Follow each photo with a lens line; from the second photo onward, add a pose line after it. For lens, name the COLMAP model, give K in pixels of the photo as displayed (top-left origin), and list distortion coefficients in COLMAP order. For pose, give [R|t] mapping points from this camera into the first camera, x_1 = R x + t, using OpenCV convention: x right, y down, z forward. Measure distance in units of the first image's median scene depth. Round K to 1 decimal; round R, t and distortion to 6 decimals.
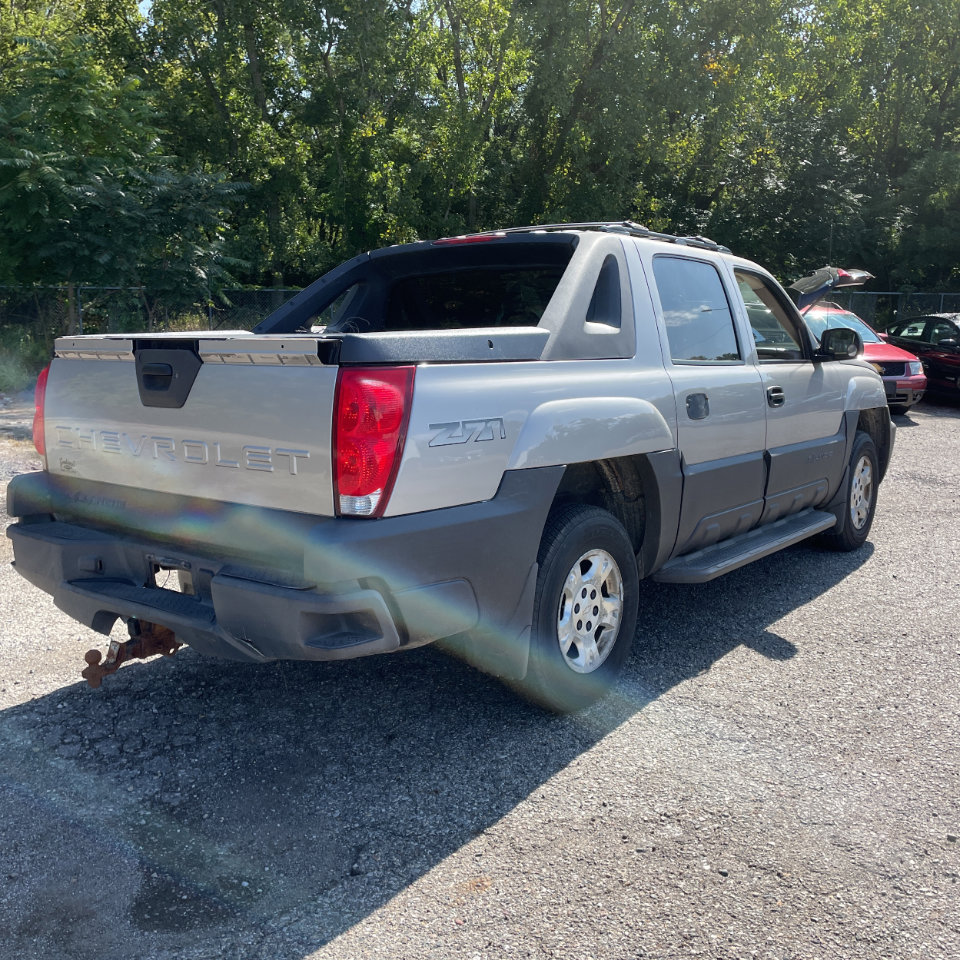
lens RADIAL K [[983.5, 0, 488.4], [0, 983.5, 479.3], [0, 0, 1]] dist [0.078447, -0.113310]
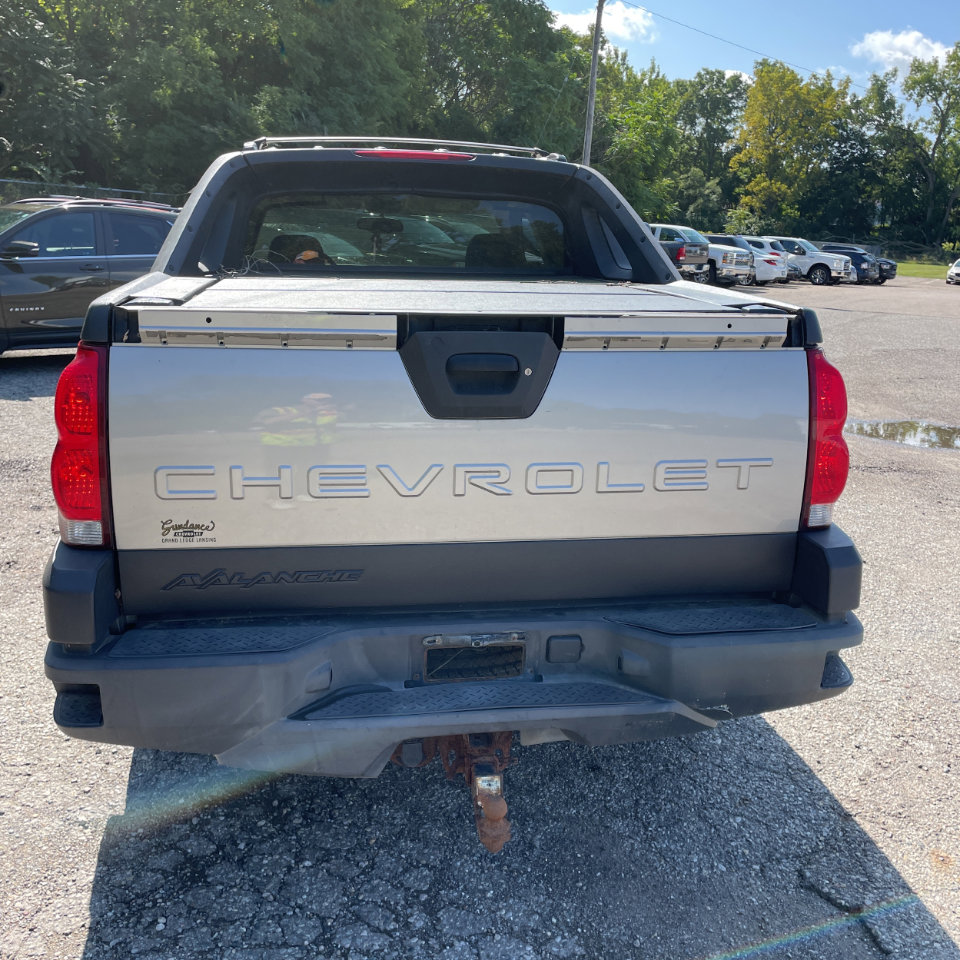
lens RADIAL K [[983.5, 0, 488.4], [0, 983.5, 479.3], [0, 0, 1]] dist [0.078447, -0.113310]
pose [[0.677545, -0.157625, 0.718392, -0.758177], [0.081282, 0.986829, 0.139864, -0.116895], [-0.730976, -0.036372, 0.681434, 0.505367]]
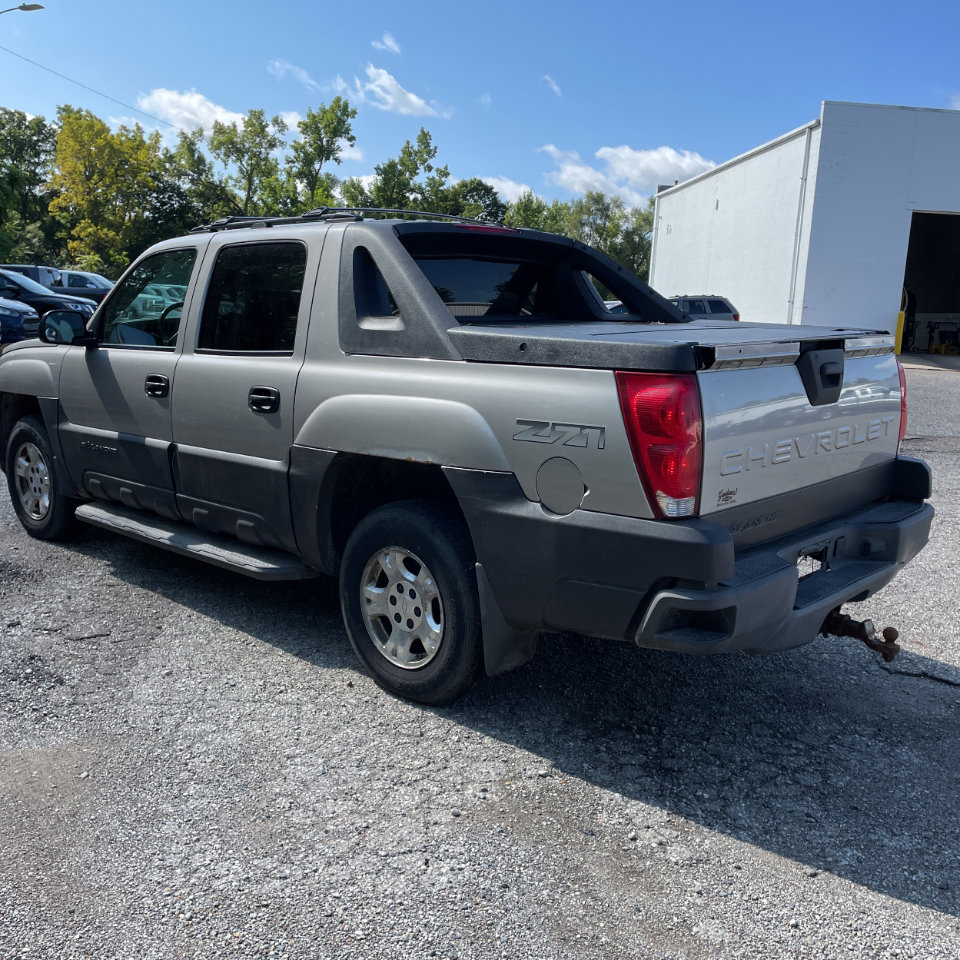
lens RADIAL K [[988.7, 0, 482.6], [0, 988.7, 463.1], [0, 0, 1]] dist [0.092541, -0.143679]
pose [[0.064389, -0.162177, 0.984659, -1.334475], [0.128362, 0.979855, 0.152992, -0.208441], [-0.989635, 0.116542, 0.083909, 1.197390]]
